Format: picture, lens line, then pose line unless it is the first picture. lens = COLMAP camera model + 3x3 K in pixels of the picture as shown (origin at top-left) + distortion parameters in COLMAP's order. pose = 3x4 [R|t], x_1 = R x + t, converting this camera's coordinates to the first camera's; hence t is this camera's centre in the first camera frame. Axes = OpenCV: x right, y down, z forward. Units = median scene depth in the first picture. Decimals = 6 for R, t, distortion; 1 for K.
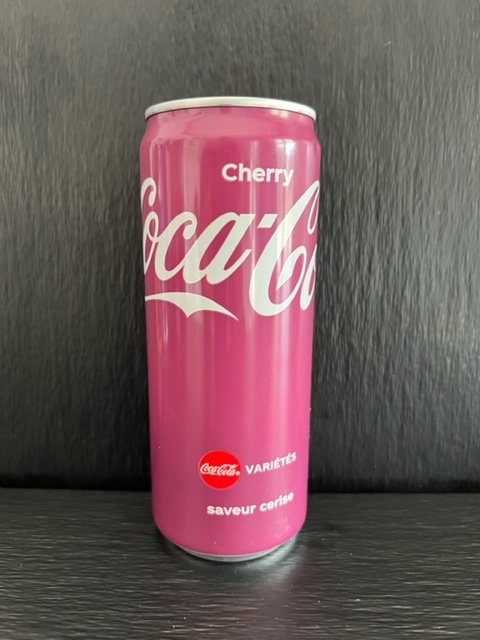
lens RADIAL K [[510.5, 0, 238.5], [0, 510.5, 322.1], [0, 0, 1]] dist [-0.004299, -0.041119]
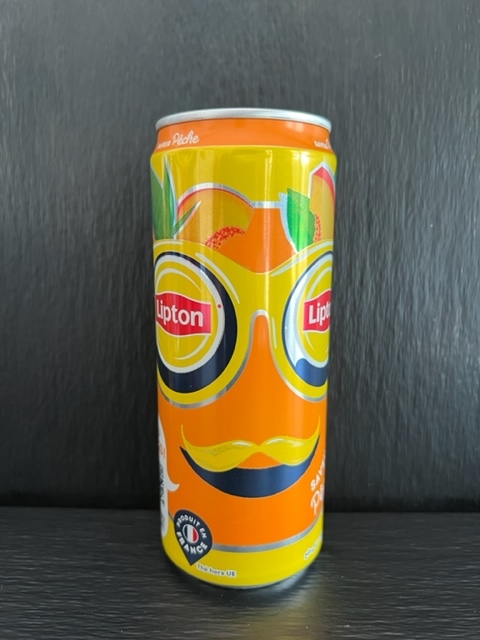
lens RADIAL K [[510.5, 0, 238.5], [0, 510.5, 322.1], [0, 0, 1]] dist [-0.004299, -0.041119]
pose [[0.999993, 0.000599, -0.003821, 0.024172], [-0.000682, 0.999764, -0.021704, -0.006915], [0.003807, 0.021706, 0.999757, 0.018669]]
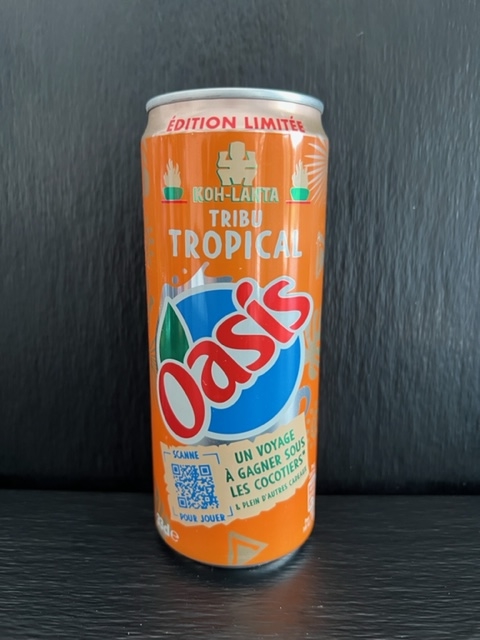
lens RADIAL K [[511.4, 0, 238.4], [0, 511.4, 320.3], [0, 0, 1]] dist [-0.006265, -0.040802]
pose [[0.999984, 0.000588, -0.005550, 0.063188], [-0.000560, 0.999987, 0.005021, -0.004566], [0.005553, -0.005018, 0.999972, 0.021601]]
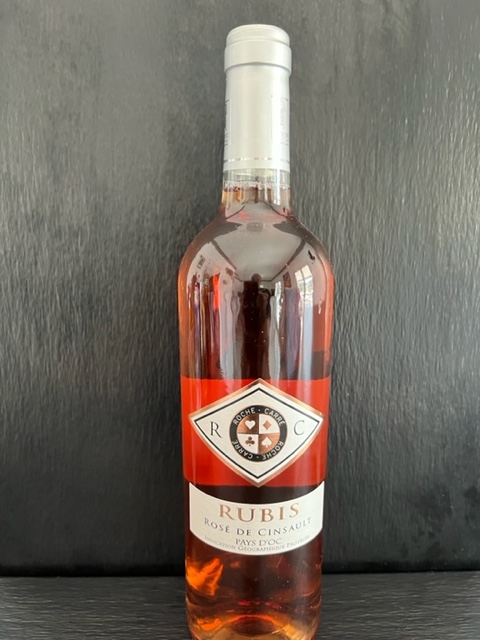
lens RADIAL K [[503.8, 0, 246.3], [0, 503.8, 319.9], [0, 0, 1]] dist [0.034761, -0.063393]
pose [[0.999143, -0.005747, 0.040993, 0.020347], [0.006049, 0.999956, -0.007233, -0.434693], [-0.040950, 0.007475, 0.999133, -0.530478]]
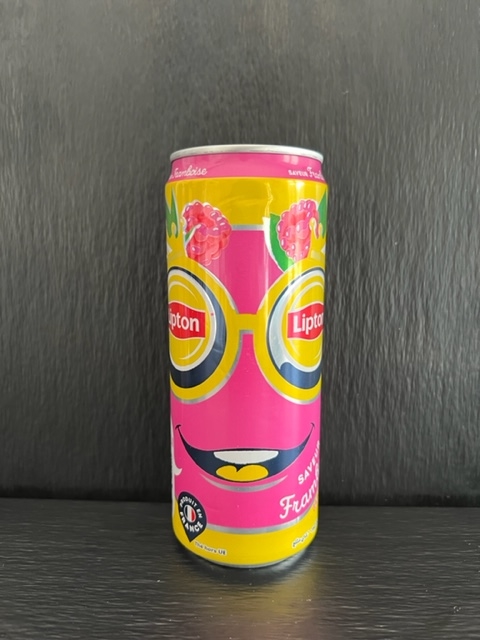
lens RADIAL K [[510.8, 0, 241.2], [0, 510.8, 322.8], [0, 0, 1]] dist [-0.001548, -0.032411]
pose [[0.999845, 0.002778, -0.017381, 0.082685], [-0.003646, 0.998737, -0.050107, 0.010312], [0.017220, 0.050163, 0.998593, -0.086570]]
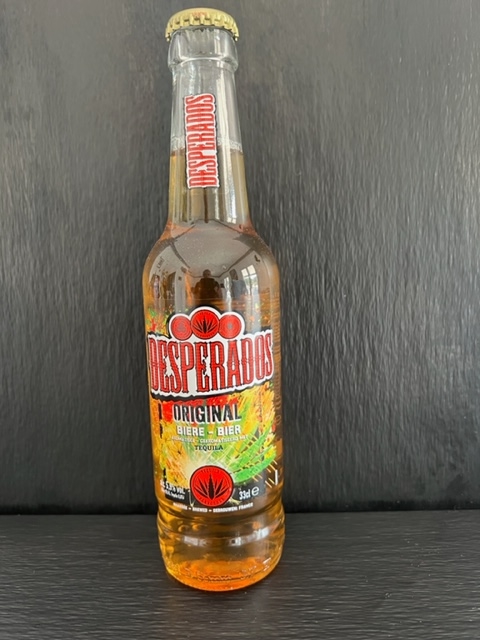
lens RADIAL K [[506.1, 0, 244.5], [0, 506.1, 322.6], [0, 0, 1]] dist [0.012263, -0.044335]
pose [[0.999248, -0.031619, -0.022448, 0.160170], [0.030627, 0.998596, -0.043227, -0.096982], [0.023783, 0.042507, 0.998813, -0.315766]]
